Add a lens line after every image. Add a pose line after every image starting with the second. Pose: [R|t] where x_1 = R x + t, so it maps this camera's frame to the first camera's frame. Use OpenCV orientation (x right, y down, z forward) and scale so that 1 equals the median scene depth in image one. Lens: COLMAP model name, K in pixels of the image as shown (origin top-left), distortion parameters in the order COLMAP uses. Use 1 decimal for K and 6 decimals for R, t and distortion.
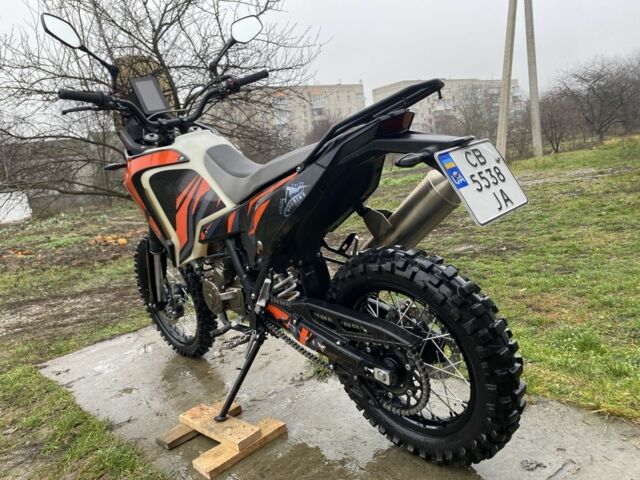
lens RADIAL K [[484.6, 0, 320.0], [0, 484.6, 240.0], [0, 0, 1]] dist [0.002064, -0.002111]
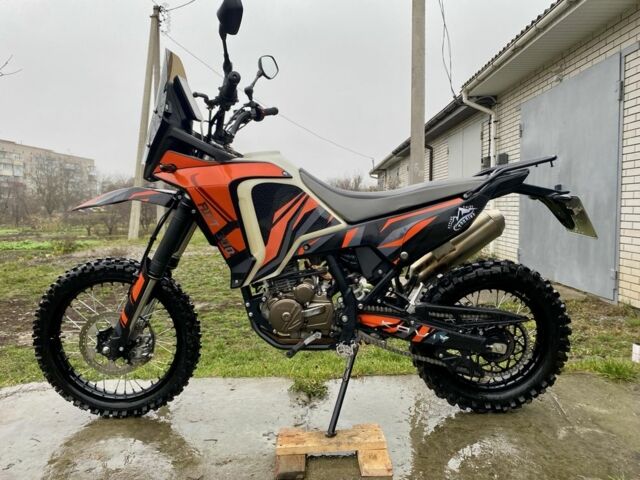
lens RADIAL K [[484.6, 0, 320.0], [0, 484.6, 240.0], [0, 0, 1]] dist [0.002064, -0.002111]
pose [[0.682396, 0.083626, 0.726184, -0.969933], [0.034956, 0.988565, -0.146689, 0.119773], [-0.730147, 0.125484, 0.671669, 0.299948]]
